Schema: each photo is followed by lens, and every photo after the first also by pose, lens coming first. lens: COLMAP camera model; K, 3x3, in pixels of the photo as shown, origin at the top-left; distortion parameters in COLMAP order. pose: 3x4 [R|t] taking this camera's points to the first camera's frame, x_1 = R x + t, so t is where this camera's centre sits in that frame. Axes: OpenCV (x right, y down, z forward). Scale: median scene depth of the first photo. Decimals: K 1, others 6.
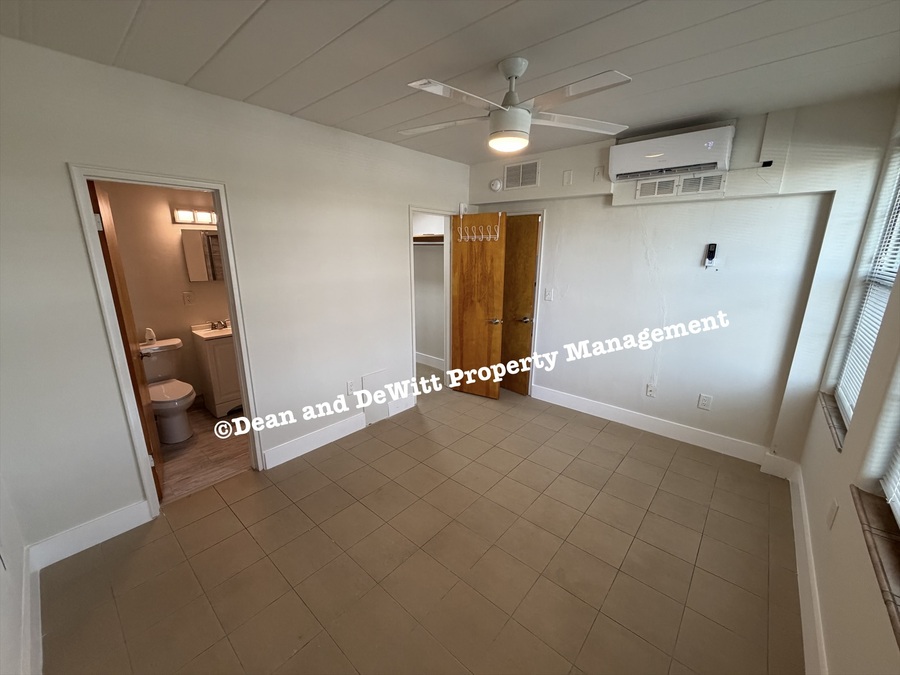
lens RADIAL K [[359.6, 0, 456.4], [0, 359.6, 340.3], [0, 0, 1]] dist [-0.003733, 0.000750]
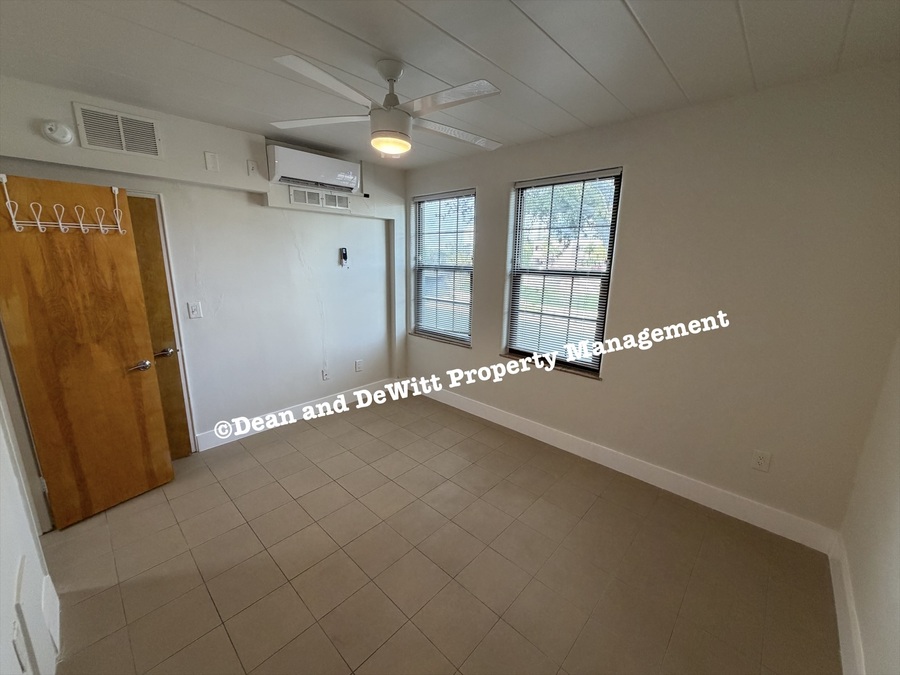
lens RADIAL K [[359.6, 0, 453.2], [0, 359.6, 334.6], [0, 0, 1]] dist [-0.003733, 0.000750]
pose [[0.034952, -0.220943, 0.974660, -0.478286], [0.226929, 0.951536, 0.207563, -0.114210], [-0.973284, 0.213924, 0.083396, 0.436017]]
